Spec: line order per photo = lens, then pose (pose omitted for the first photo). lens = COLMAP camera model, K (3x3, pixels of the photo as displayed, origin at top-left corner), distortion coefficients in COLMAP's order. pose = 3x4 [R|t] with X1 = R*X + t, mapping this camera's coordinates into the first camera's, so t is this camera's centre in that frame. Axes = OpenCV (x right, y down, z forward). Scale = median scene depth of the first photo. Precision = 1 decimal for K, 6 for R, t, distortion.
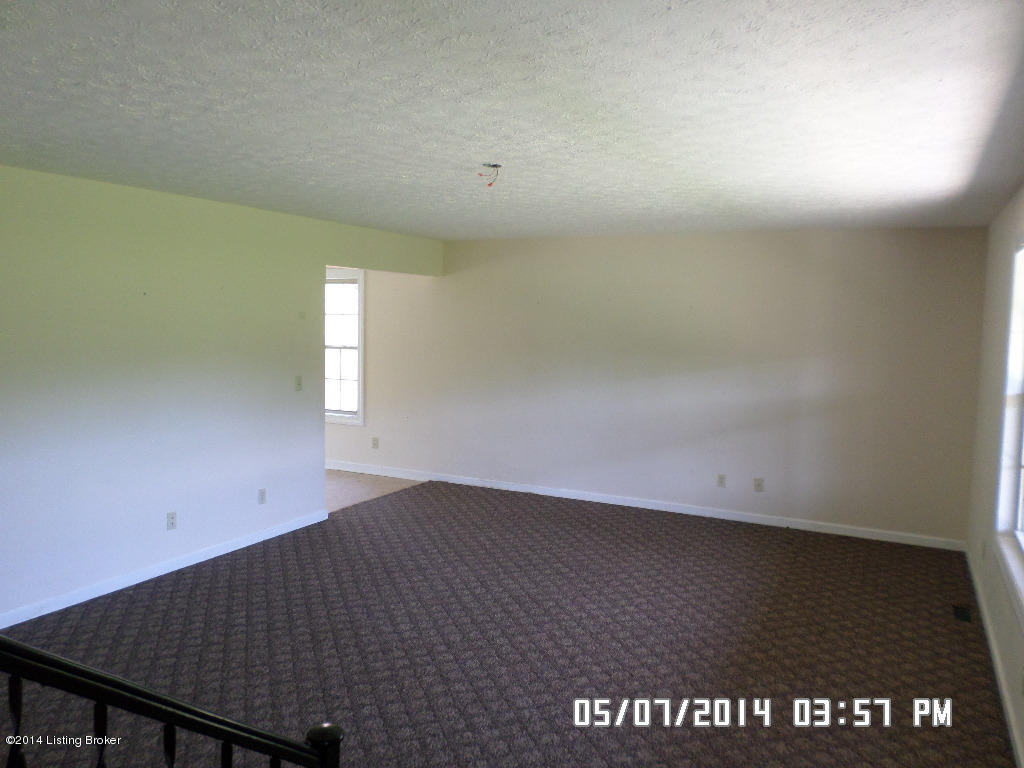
lens RADIAL K [[807.4, 0, 512.0], [0, 807.4, 384.0], [0, 0, 1]] dist [0.011090, 0.005250]
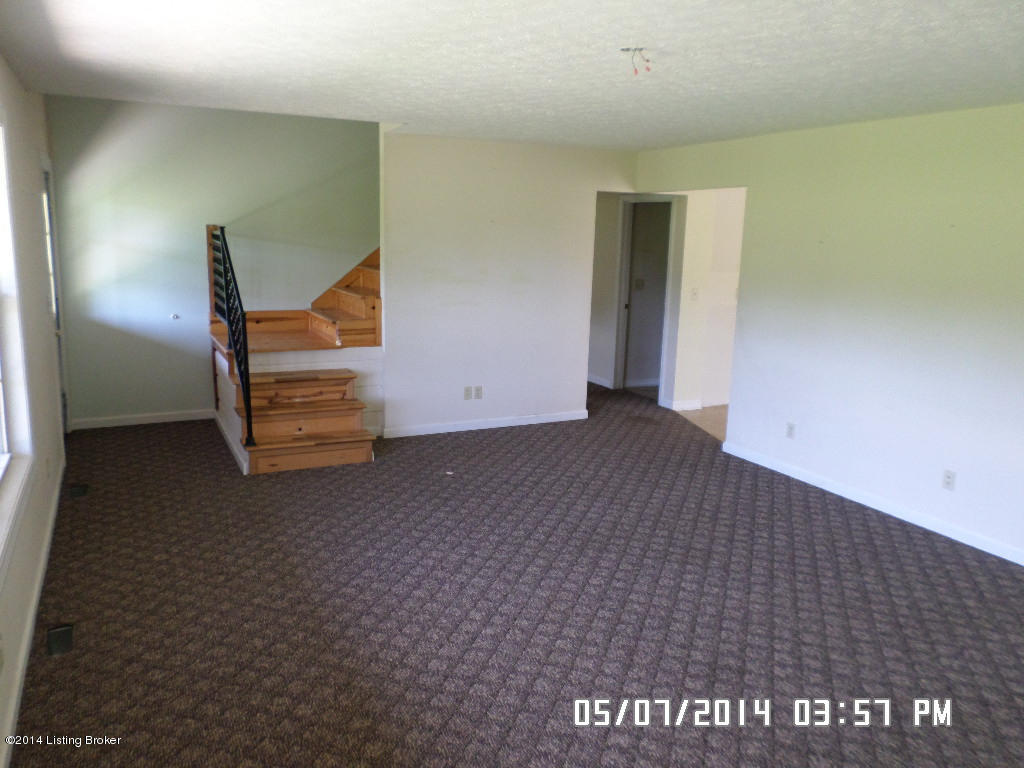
lens RADIAL K [[807.4, 0, 512.0], [0, 807.4, 384.0], [0, 0, 1]] dist [0.011090, 0.005250]
pose [[-0.607137, 0.116726, -0.785977, 0.707289], [-0.107841, 0.967895, 0.227045, -0.107290], [0.787245, 0.222608, -0.575058, 1.382432]]
